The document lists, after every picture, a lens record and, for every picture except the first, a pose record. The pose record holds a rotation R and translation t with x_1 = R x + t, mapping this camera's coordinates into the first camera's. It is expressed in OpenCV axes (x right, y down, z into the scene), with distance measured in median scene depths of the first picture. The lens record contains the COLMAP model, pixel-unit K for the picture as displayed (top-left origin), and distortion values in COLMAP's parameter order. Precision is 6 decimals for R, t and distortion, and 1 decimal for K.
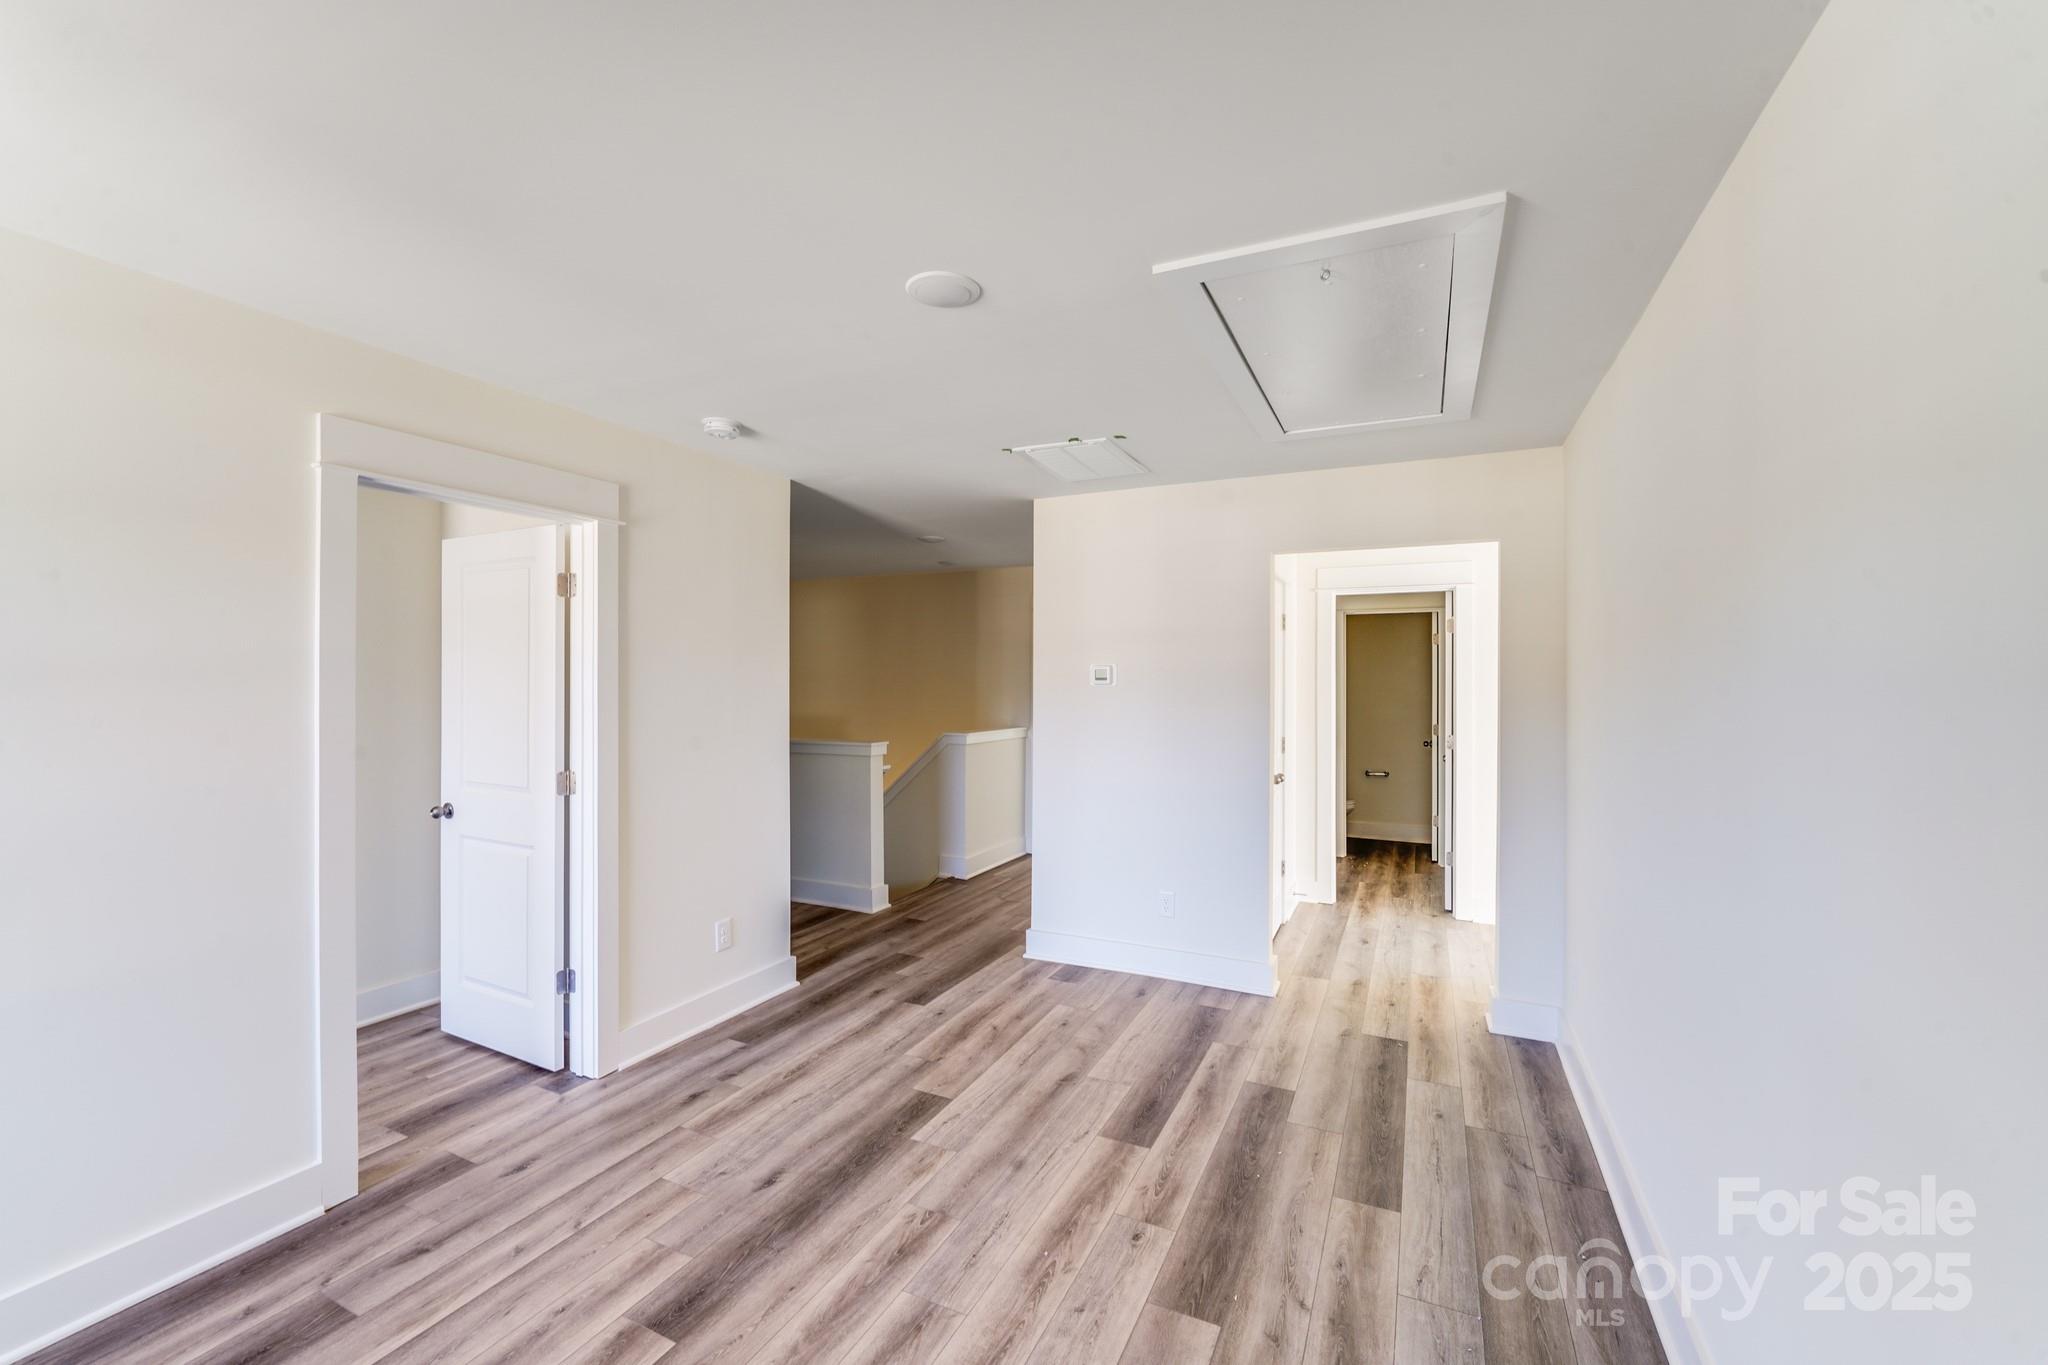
lens RADIAL K [[840.7, 0, 1018.8], [0, 840.7, 685.0], [0, 0, 1]] dist [-0.016296, 0.001013]
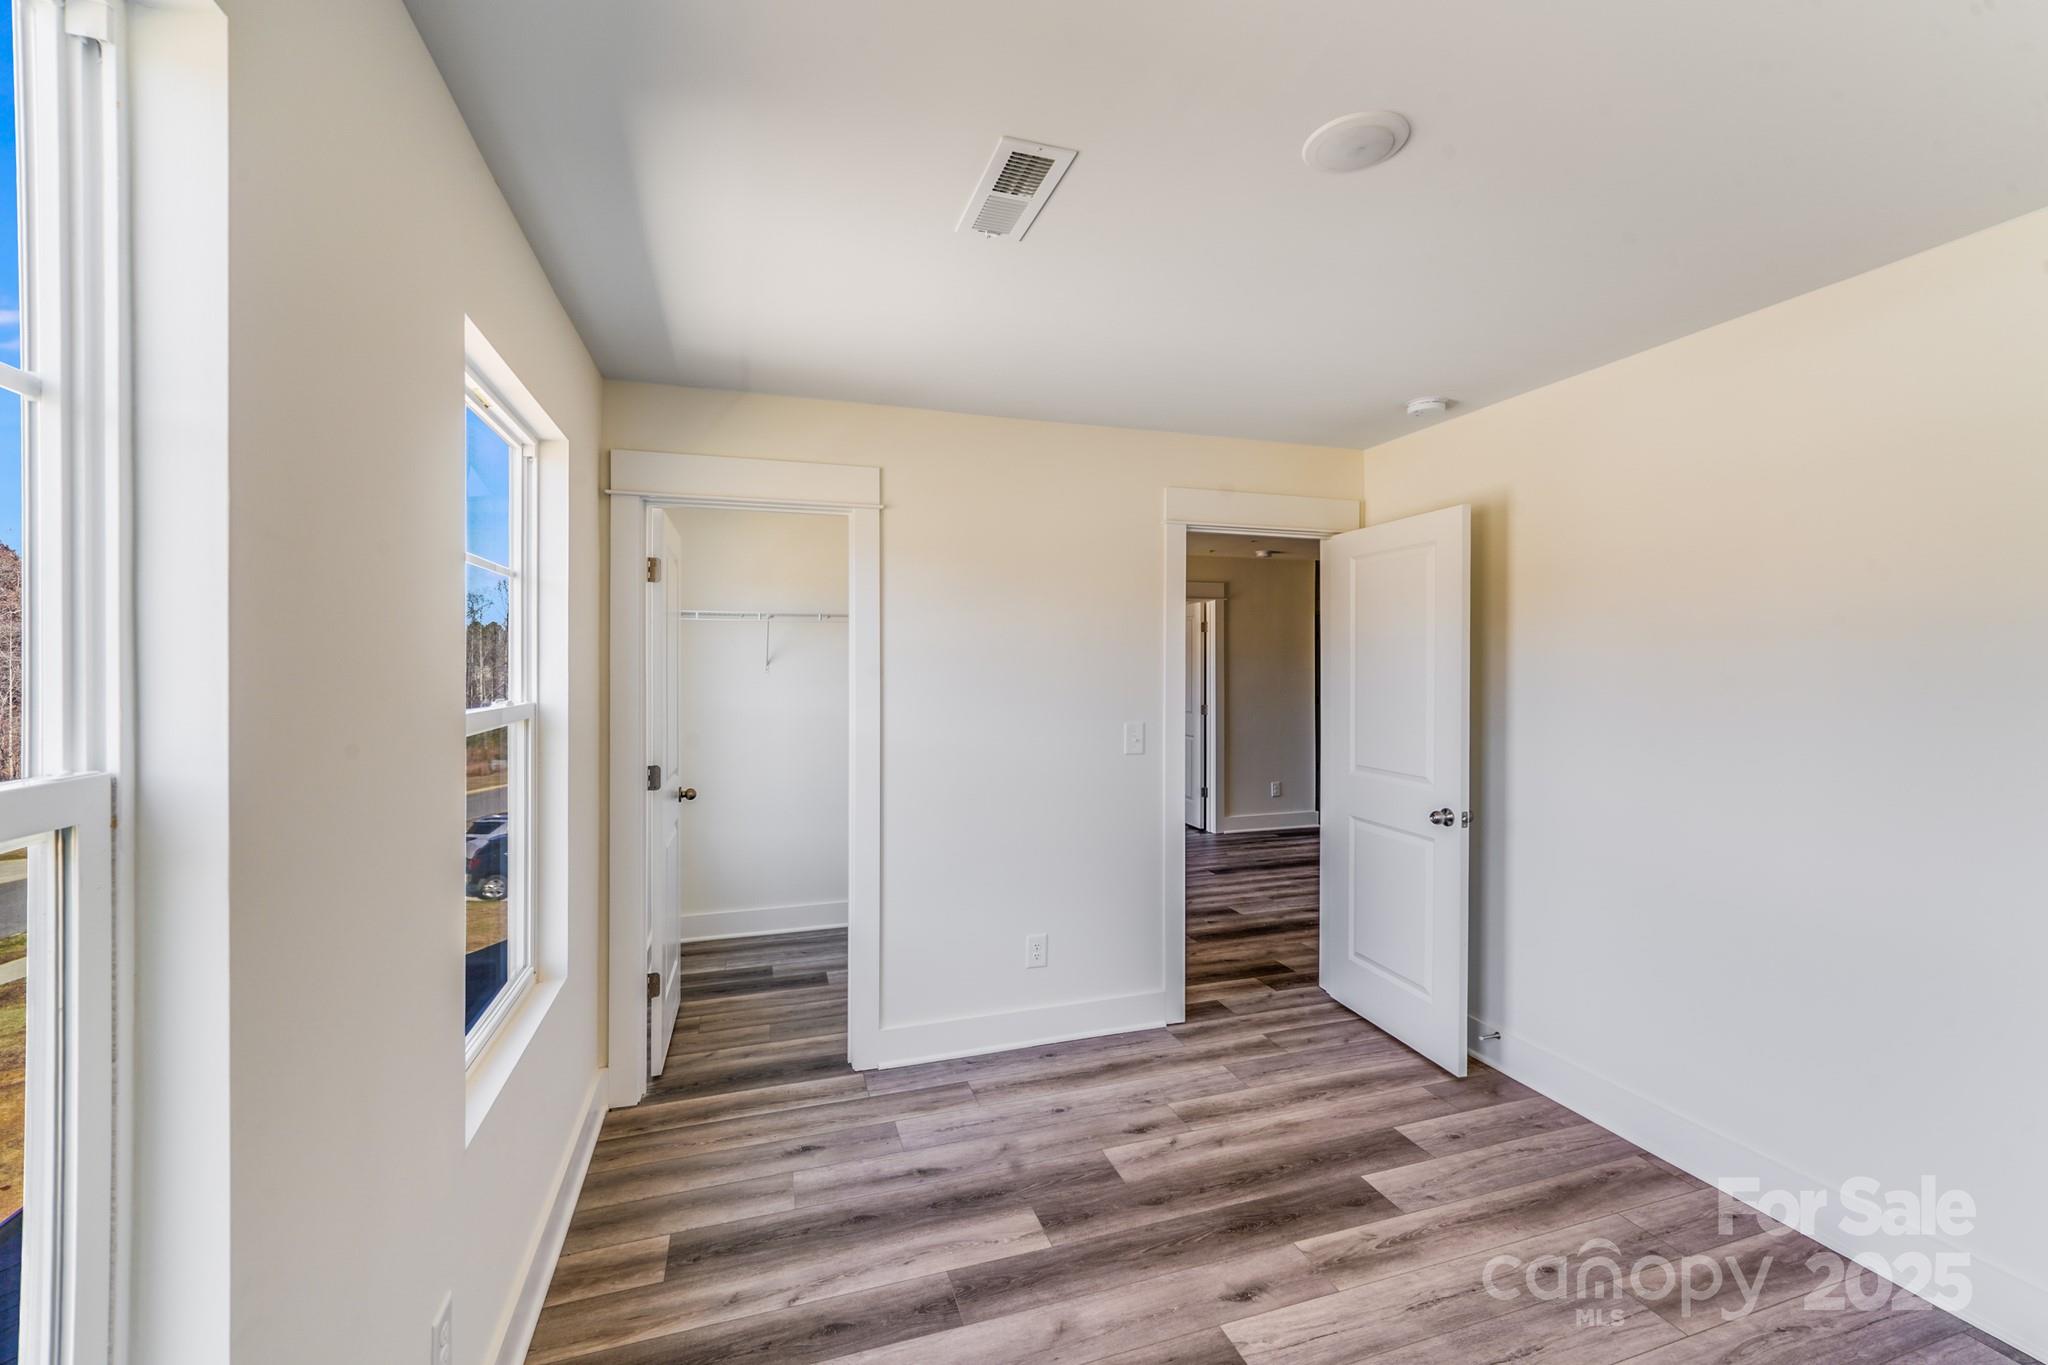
lens RADIAL K [[846.2, 0, 1010.5], [0, 846.2, 666.8], [0, 0, 1]] dist [-0.011025, -0.000882]
pose [[0.693959, -0.004591, -0.720000, 0.814375], [-0.002320, 0.999960, -0.008613, 0.018124], [0.720011, 0.007648, 0.693920, -1.078295]]
